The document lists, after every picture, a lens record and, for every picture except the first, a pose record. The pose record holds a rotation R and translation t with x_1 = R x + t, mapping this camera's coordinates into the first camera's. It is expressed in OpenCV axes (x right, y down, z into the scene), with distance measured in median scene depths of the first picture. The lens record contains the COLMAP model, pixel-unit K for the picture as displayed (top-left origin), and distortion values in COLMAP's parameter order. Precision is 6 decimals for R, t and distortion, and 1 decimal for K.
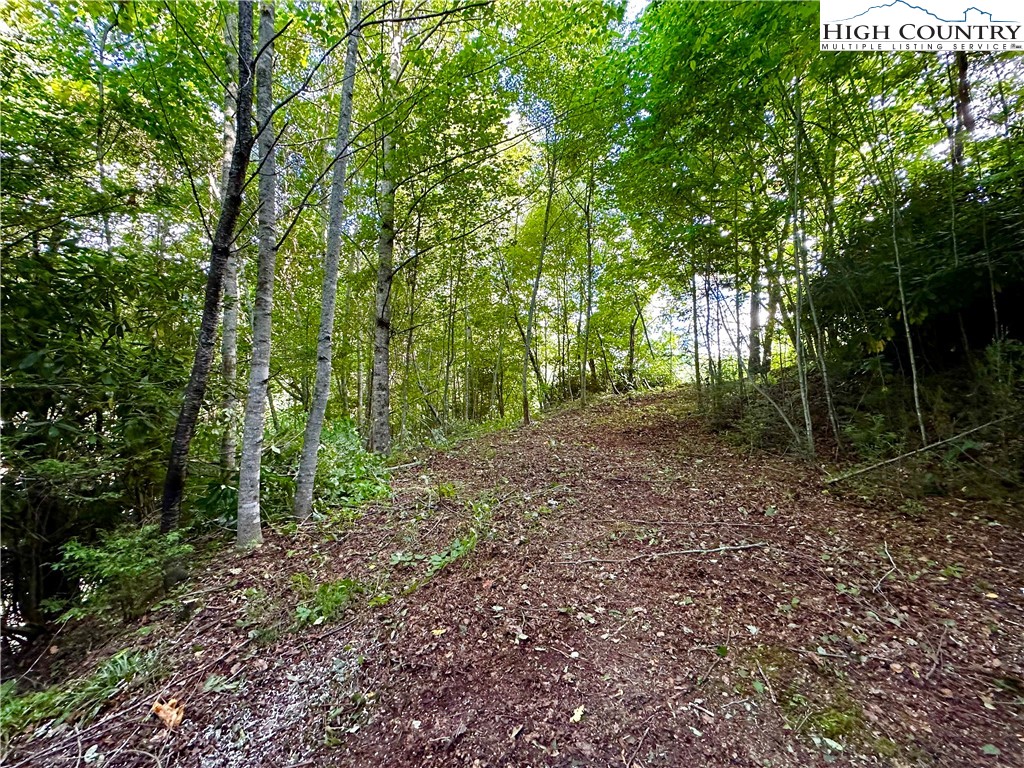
lens RADIAL K [[410.5, 0, 512.8], [0, 410.5, 380.7], [0, 0, 1]] dist [0.001842, 0.000108]
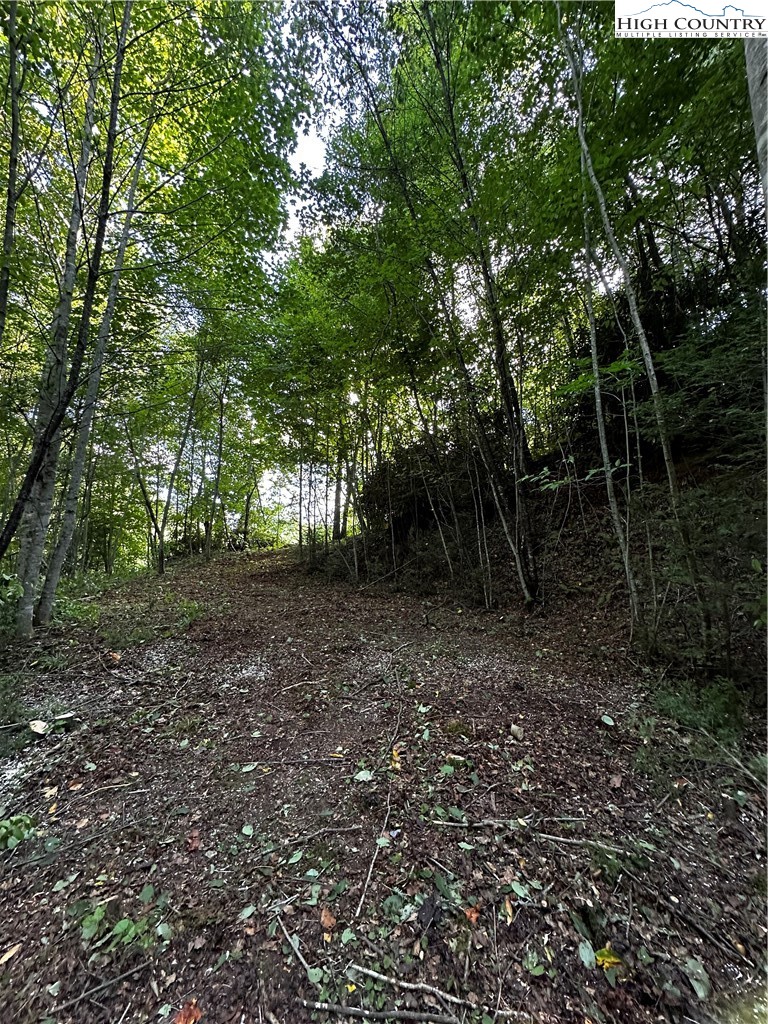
lens RADIAL K [[410.5, 0, 382.9], [0, 410.5, 503.5], [0, 0, 1]] dist [0.001842, 0.000108]
pose [[0.803049, 0.084068, 0.589953, -0.235915], [-0.029580, 0.994402, -0.101438, 0.005238], [-0.595178, 0.064009, 0.801041, -0.442033]]
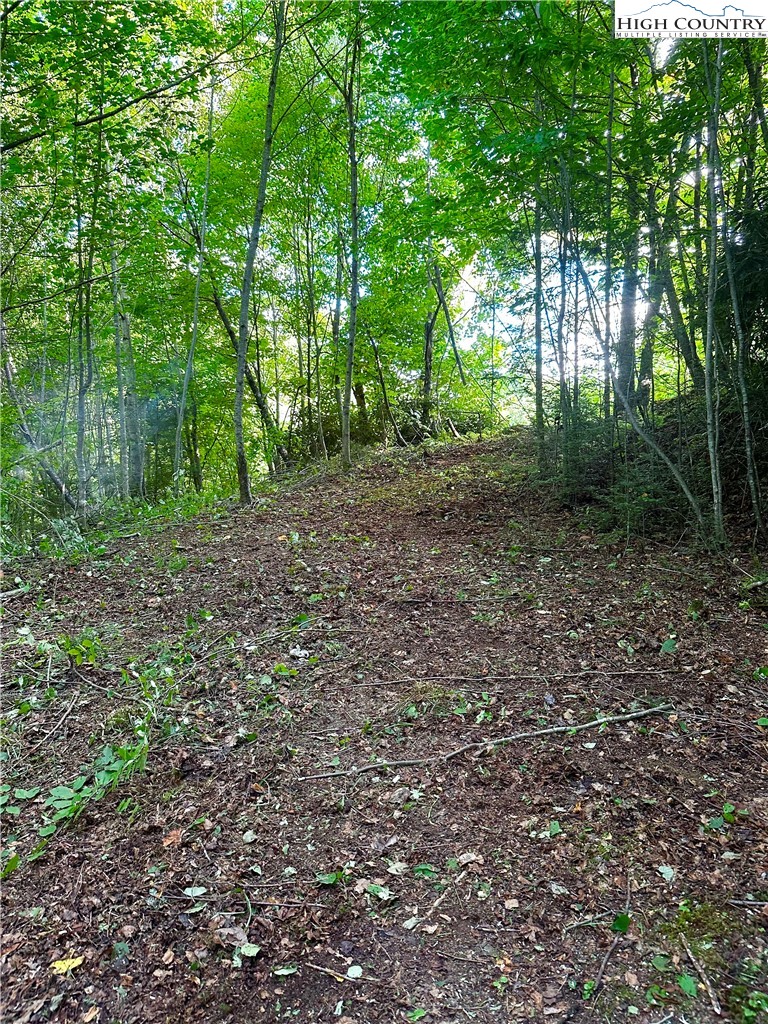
lens RADIAL K [[713.2, 0, 379.3], [0, 713.2, 529.9], [0, 0, 1]] dist [0.034111, -0.042855]
pose [[0.975658, -0.036811, 0.216185, 0.002839], [0.004249, 0.988799, 0.149192, -0.000031], [-0.219255, -0.144642, 0.964886, 0.060518]]
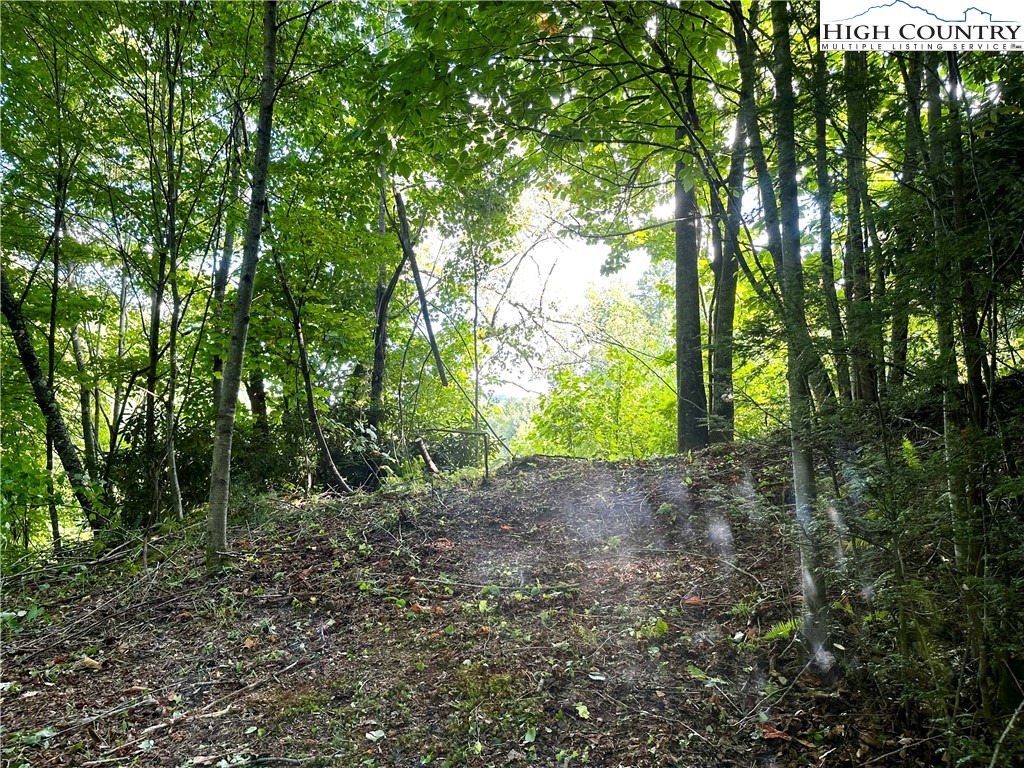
lens RADIAL K [[713.2, 0, 510.9], [0, 713.2, 384.6], [0, 0, 1]] dist [0.034111, -0.042855]
pose [[0.858928, 0.051774, 0.509473, 0.194004], [-0.020903, 0.997591, -0.066138, -0.026463], [-0.511670, 0.046159, 0.857941, 1.043714]]
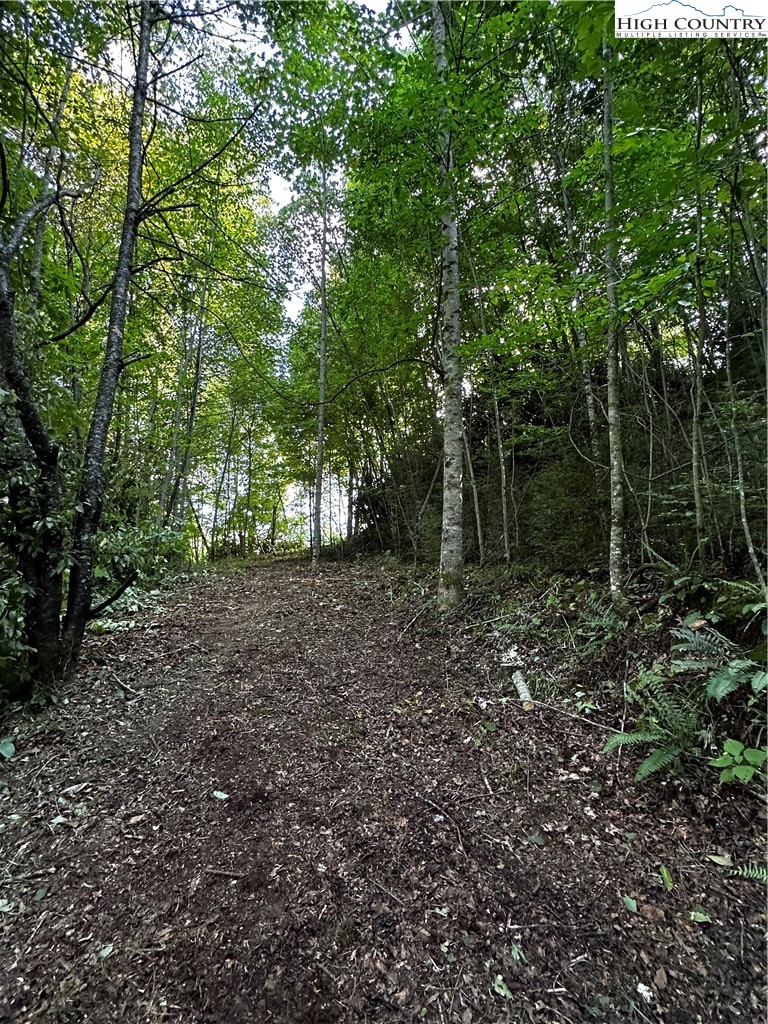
lens RADIAL K [[507.6, 0, 385.2], [0, 507.6, 514.7], [0, 0, 1]] dist [-0.000646, -0.000131]
pose [[0.869796, 0.046007, 0.491262, -0.568994], [0.001480, 0.995396, -0.095840, 0.146968], [-0.493409, 0.084088, 0.865723, -1.684787]]
